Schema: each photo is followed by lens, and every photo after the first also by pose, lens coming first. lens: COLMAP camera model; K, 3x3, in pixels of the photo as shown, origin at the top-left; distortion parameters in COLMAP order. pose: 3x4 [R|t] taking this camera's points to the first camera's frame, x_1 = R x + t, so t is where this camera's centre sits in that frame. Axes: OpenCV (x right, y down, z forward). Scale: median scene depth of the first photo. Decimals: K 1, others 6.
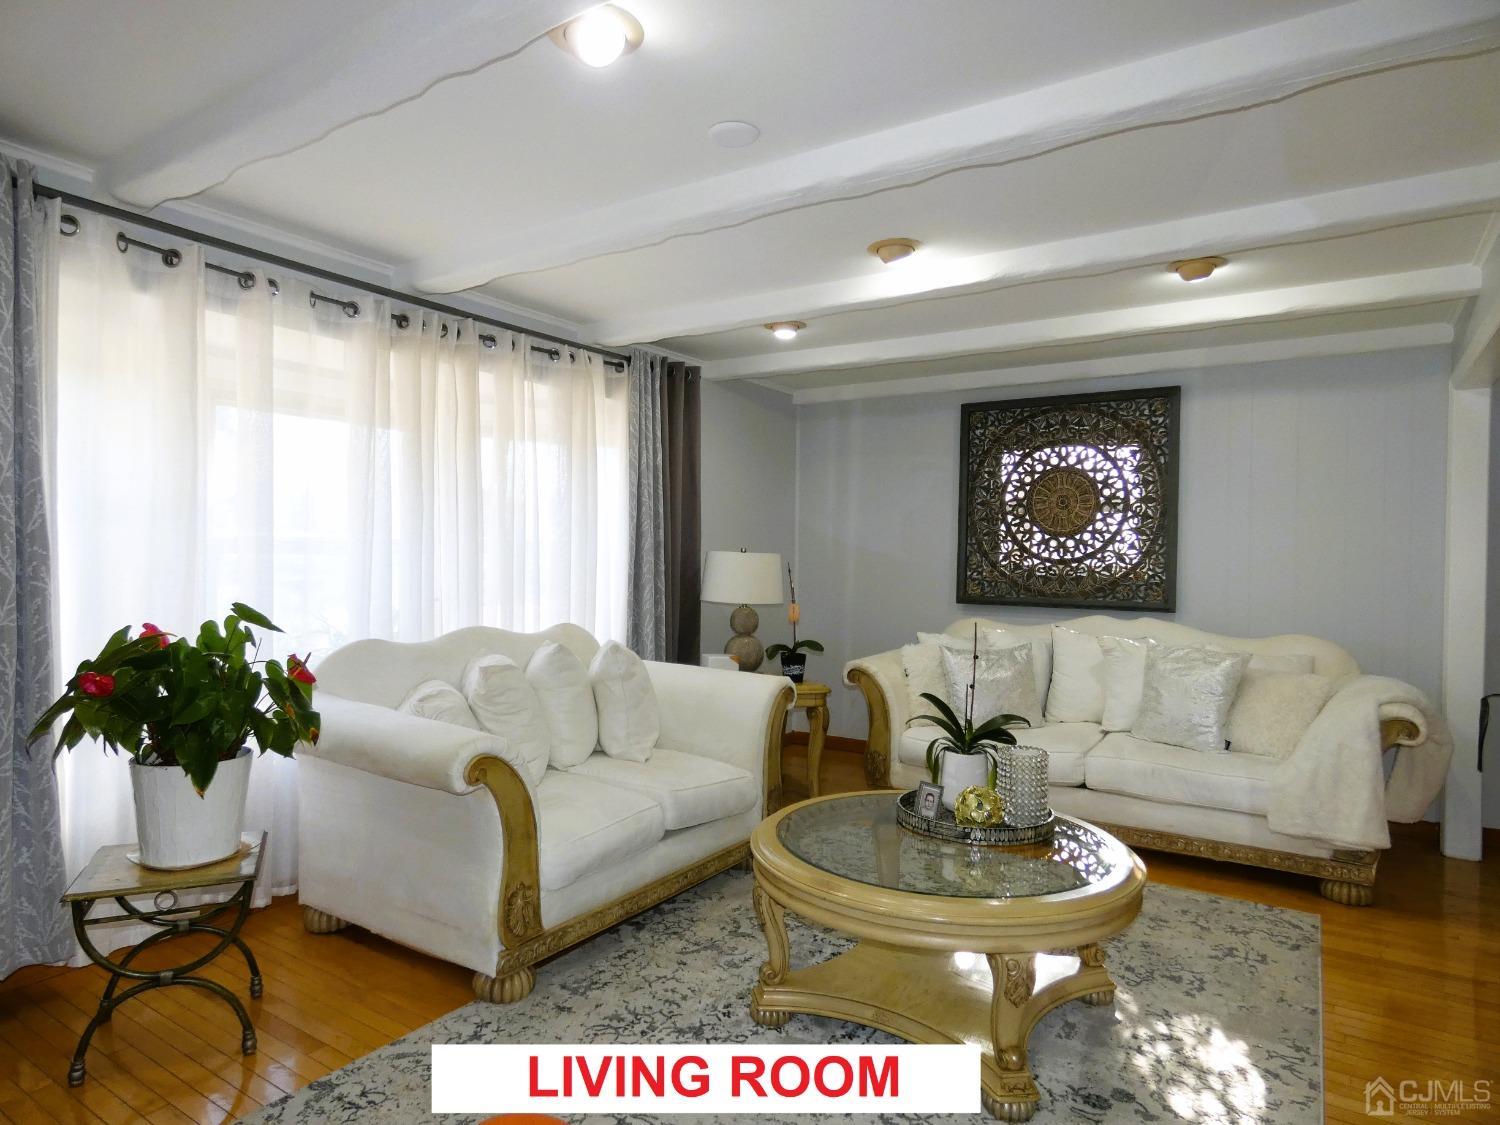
lens RADIAL K [[889.3, 0, 752.9], [0, 889.3, 580.3], [0, 0, 1]] dist [0.001352, 0.000456]
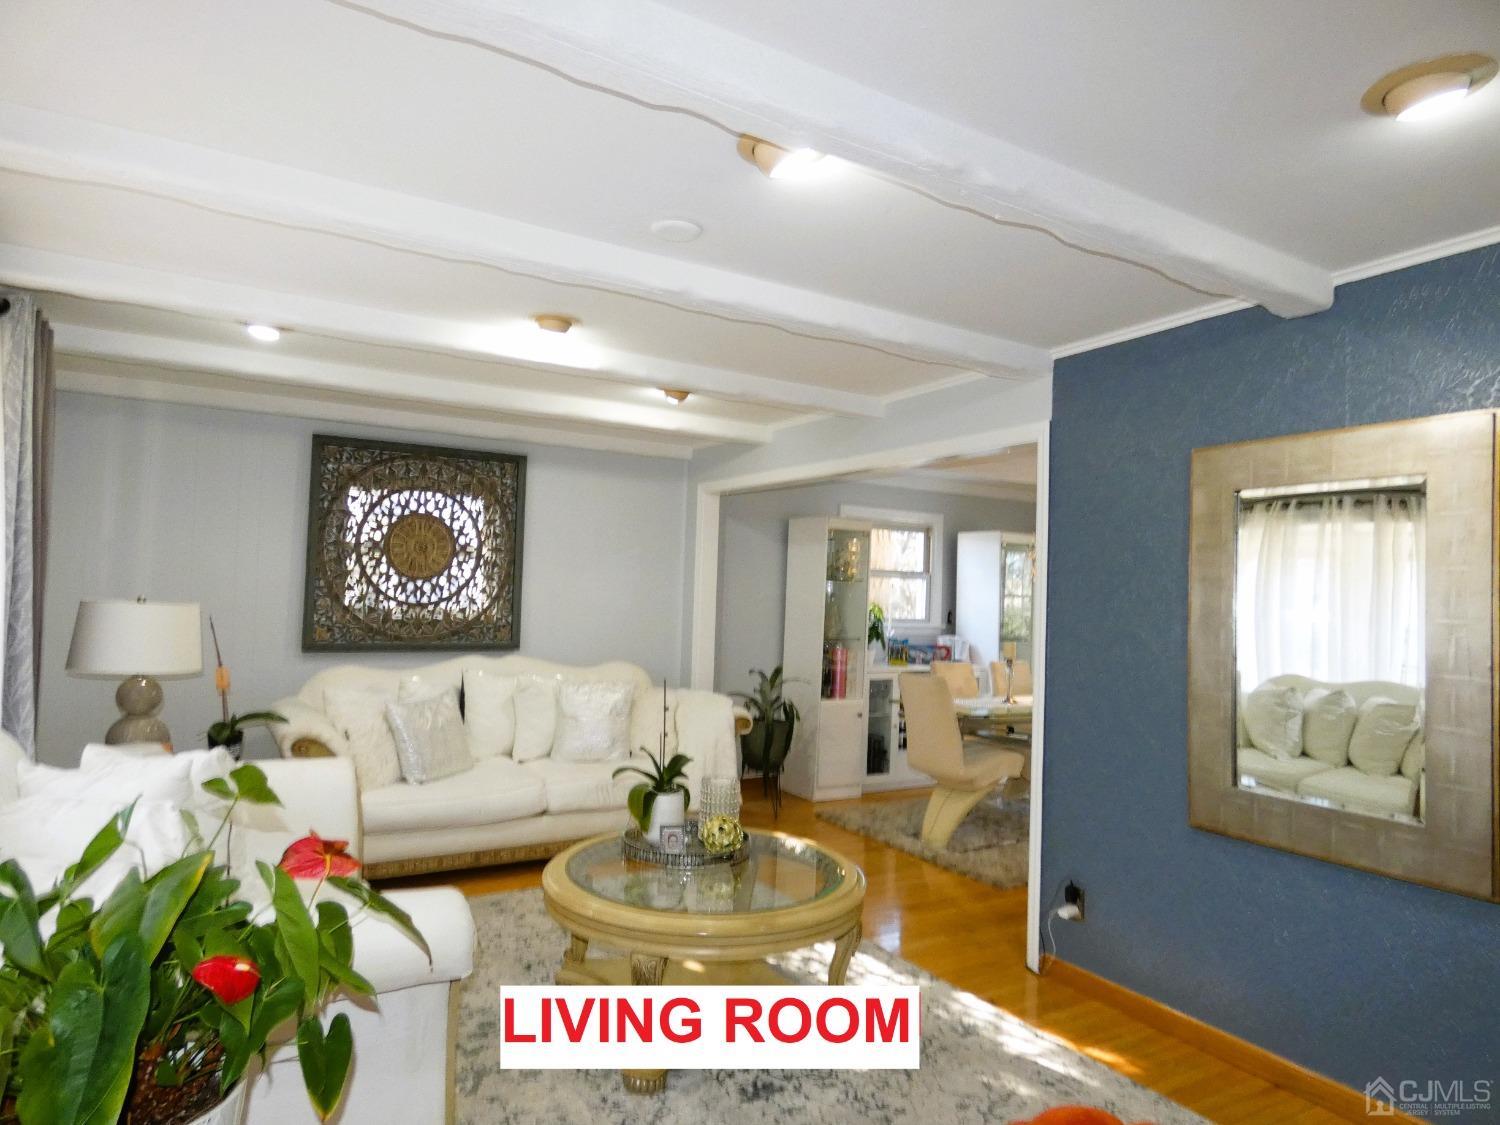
lens RADIAL K [[898.9, 0, 741.9], [0, 898.9, 564.2], [0, 0, 1]] dist [-0.002460, -0.000634]
pose [[0.429466, 0.027498, 0.902664, -0.432367], [0.002471, 0.999497, -0.031623, -0.034580], [-0.903080, 0.015811, 0.429182, 0.225048]]
